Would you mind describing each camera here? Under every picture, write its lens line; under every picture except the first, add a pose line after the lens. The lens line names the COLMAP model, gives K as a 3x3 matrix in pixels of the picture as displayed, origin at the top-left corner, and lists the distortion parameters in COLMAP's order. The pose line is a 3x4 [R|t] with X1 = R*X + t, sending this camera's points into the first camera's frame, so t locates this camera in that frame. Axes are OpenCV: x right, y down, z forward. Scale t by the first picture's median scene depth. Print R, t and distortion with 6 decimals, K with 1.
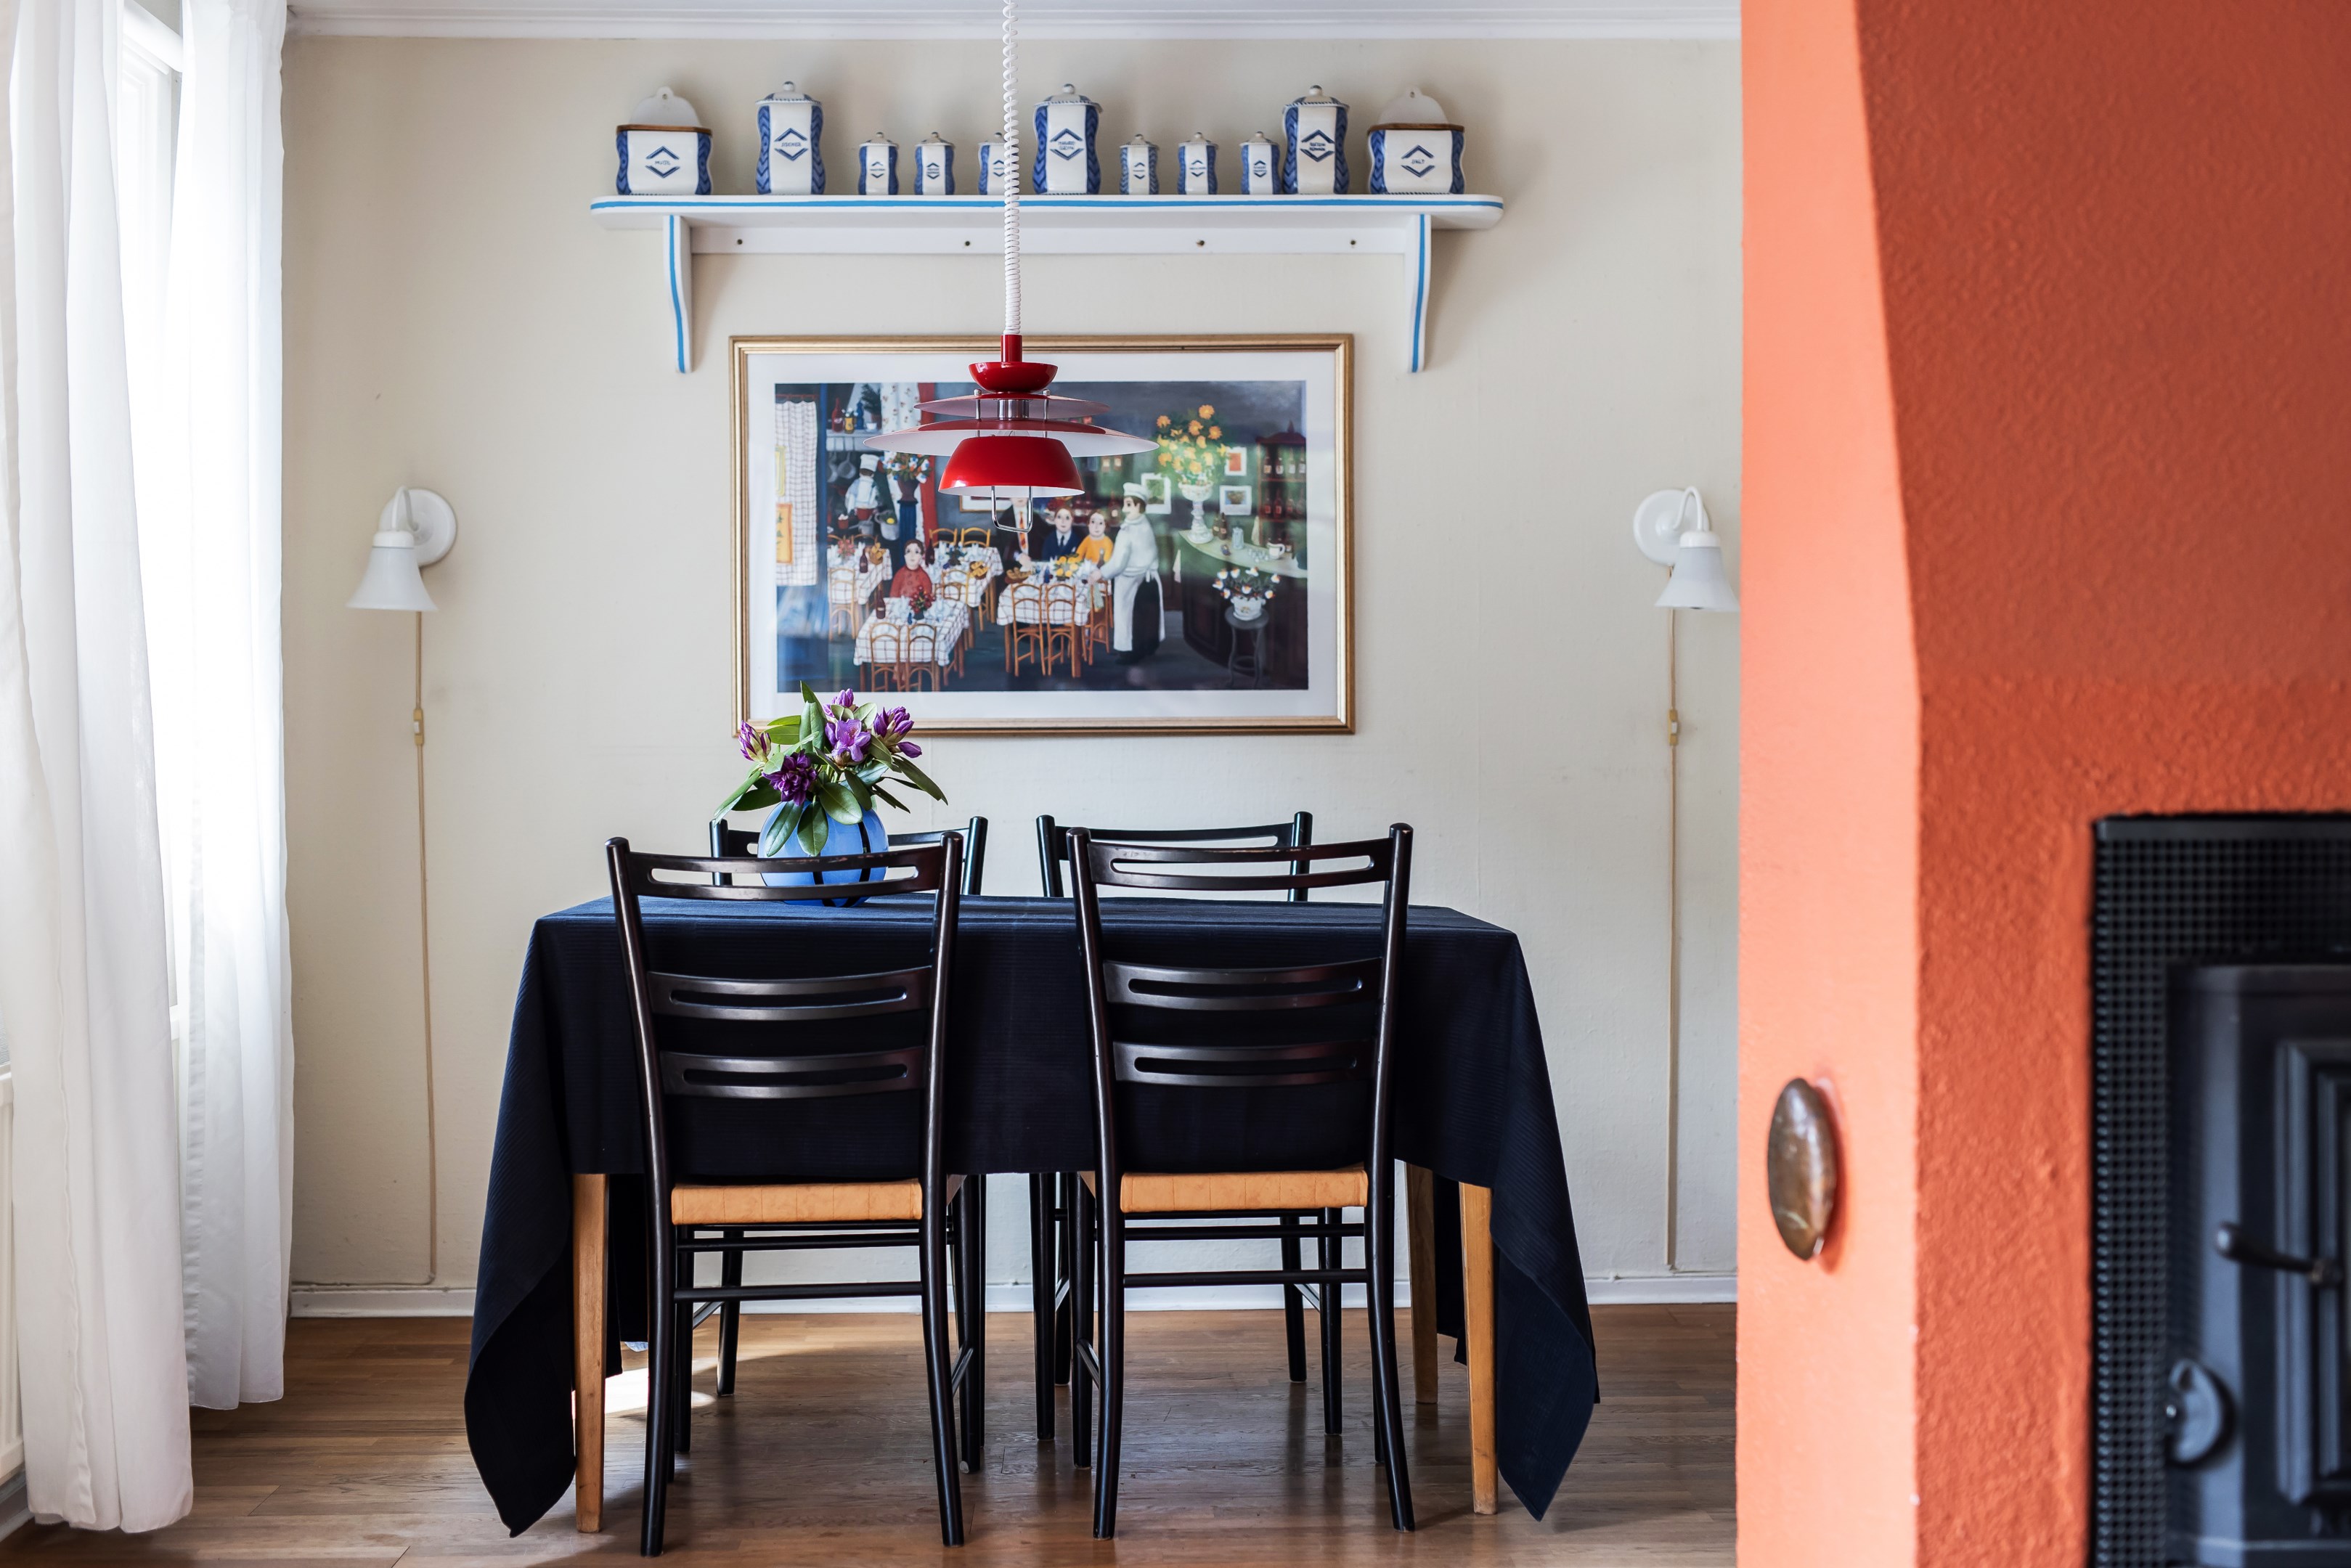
lens RADIAL K [[3231.4, 0, 1176.6], [0, 3231.4, 762.1], [0, 0, 1]] dist [-0.001964, 0.000000]
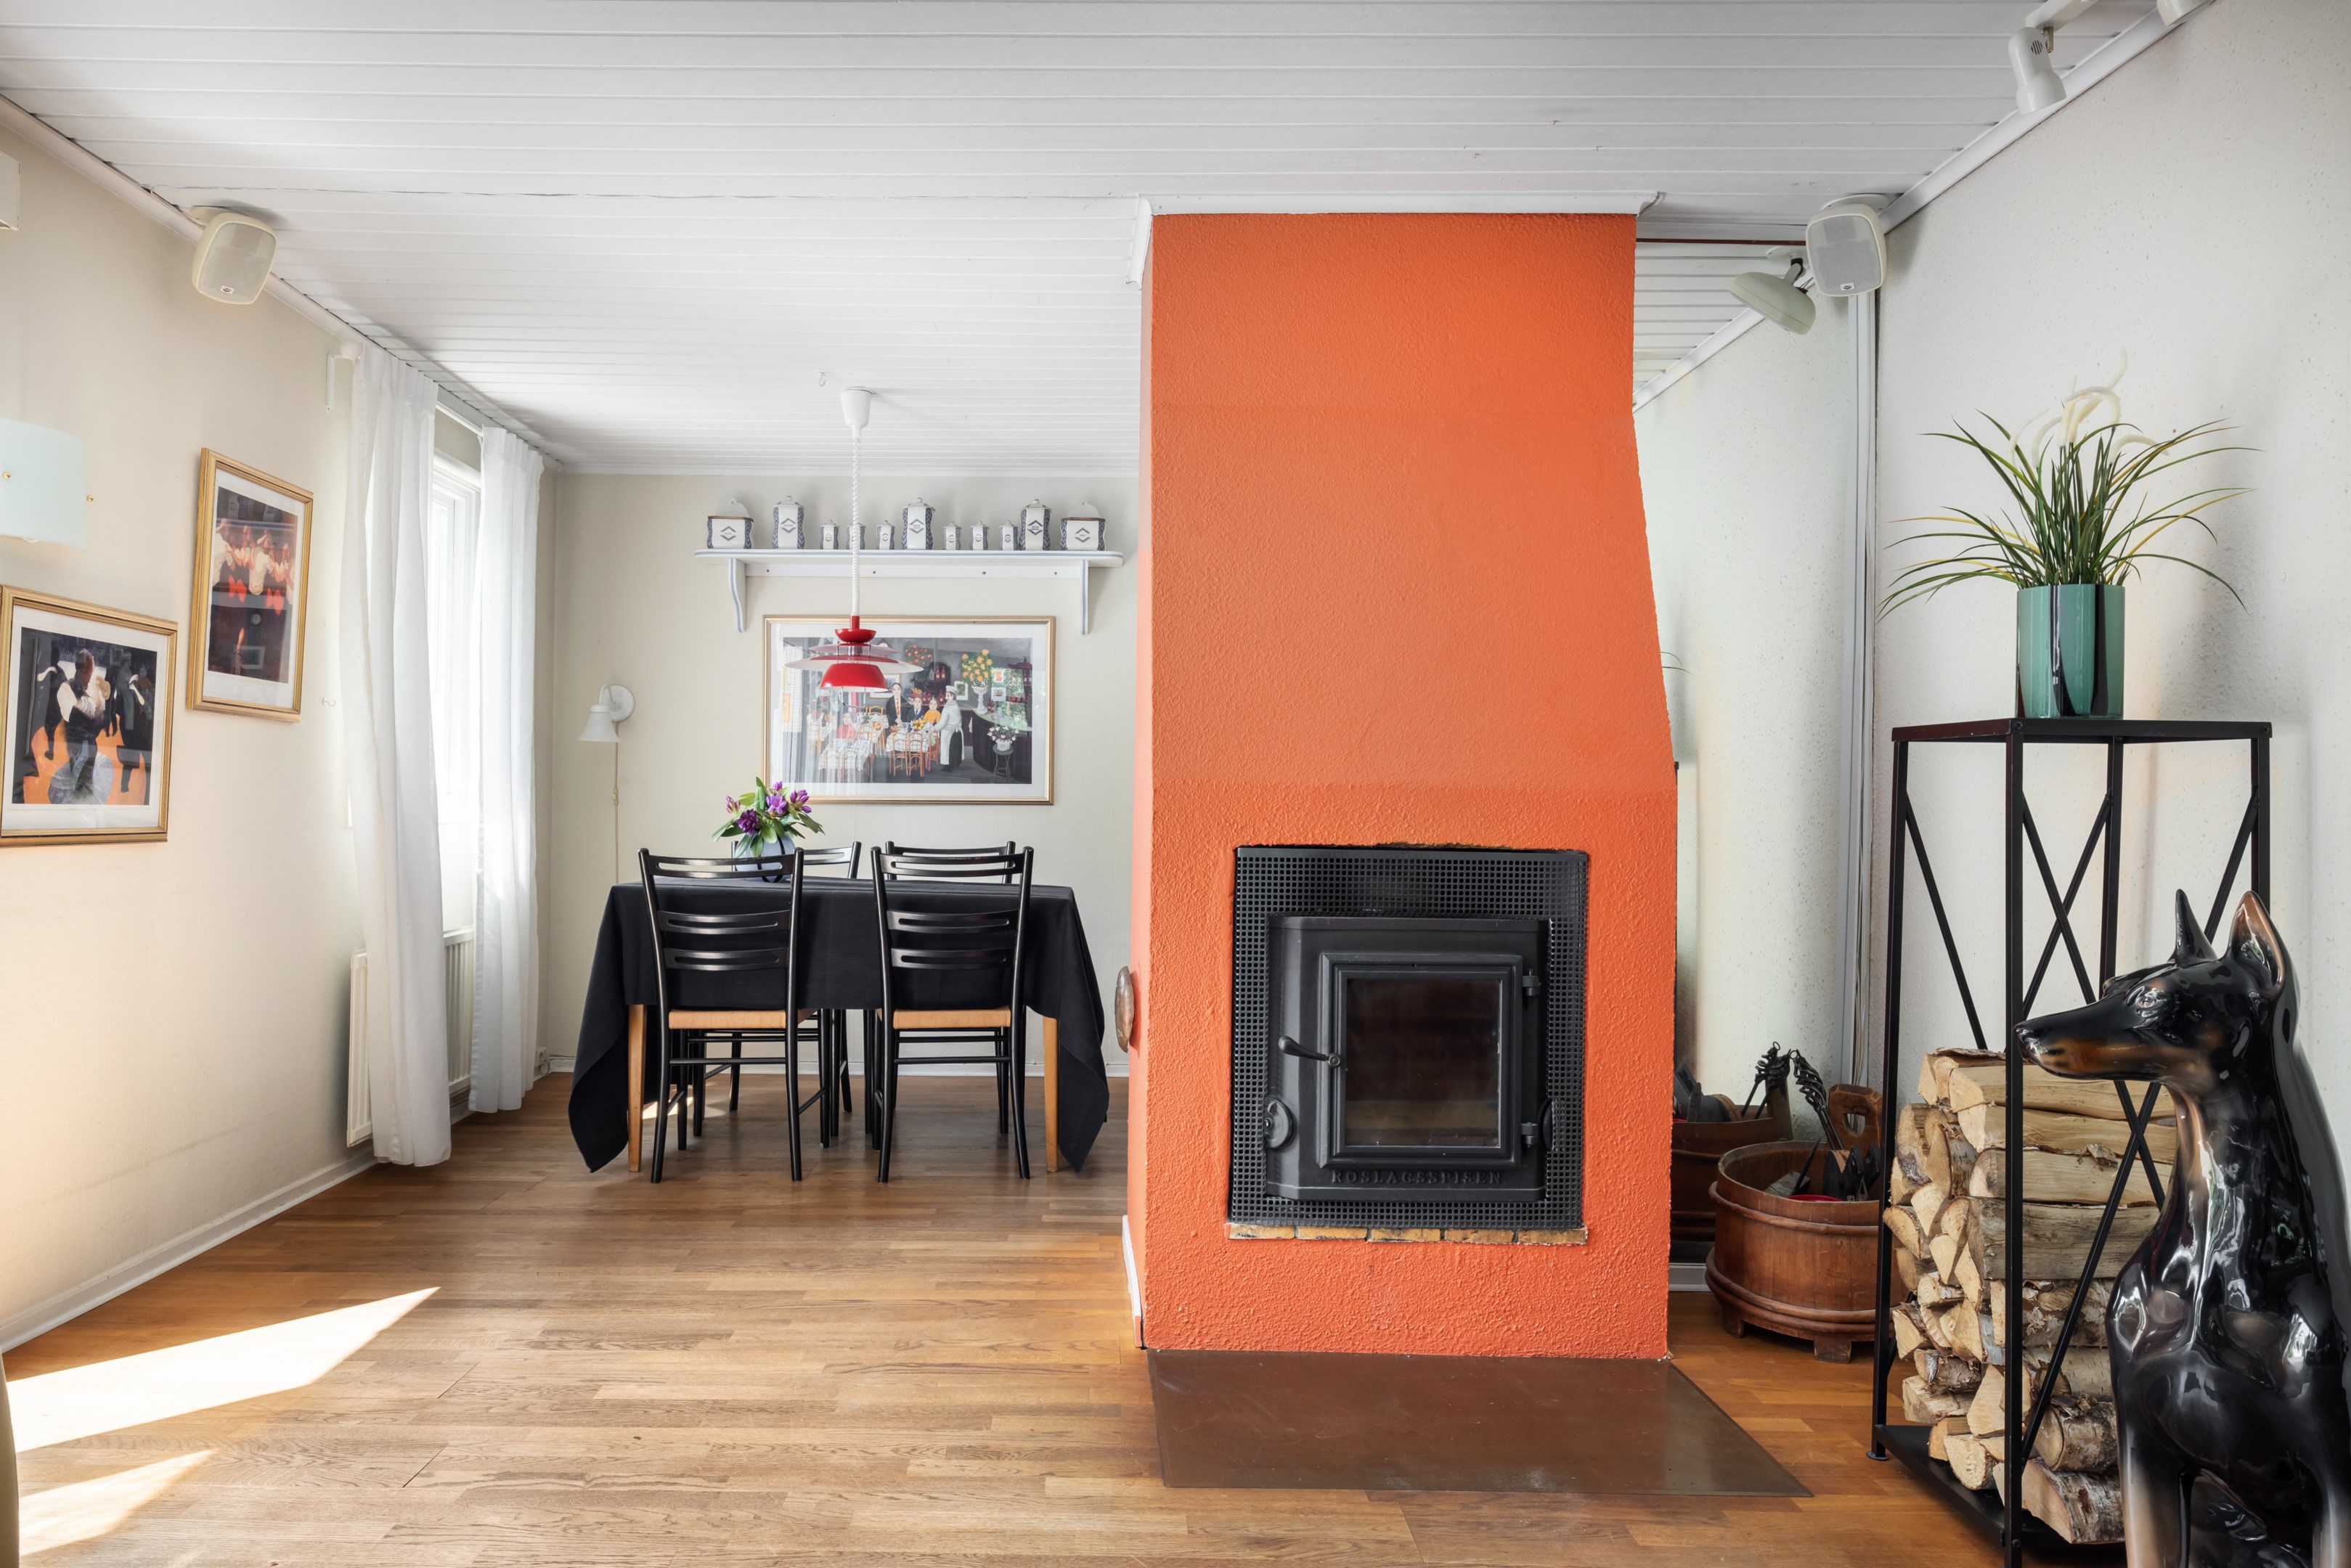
lens RADIAL K [[1552.5, 0, 1090.6], [0, 1552.5, 803.3], [0, 0, 1]] dist [-0.032803, -0.001264]
pose [[0.999613, 0.012318, -0.024931, 0.131695], [-0.012576, 0.999869, -0.010214, 0.000216], [0.024801, 0.010524, 0.999637, -0.018837]]
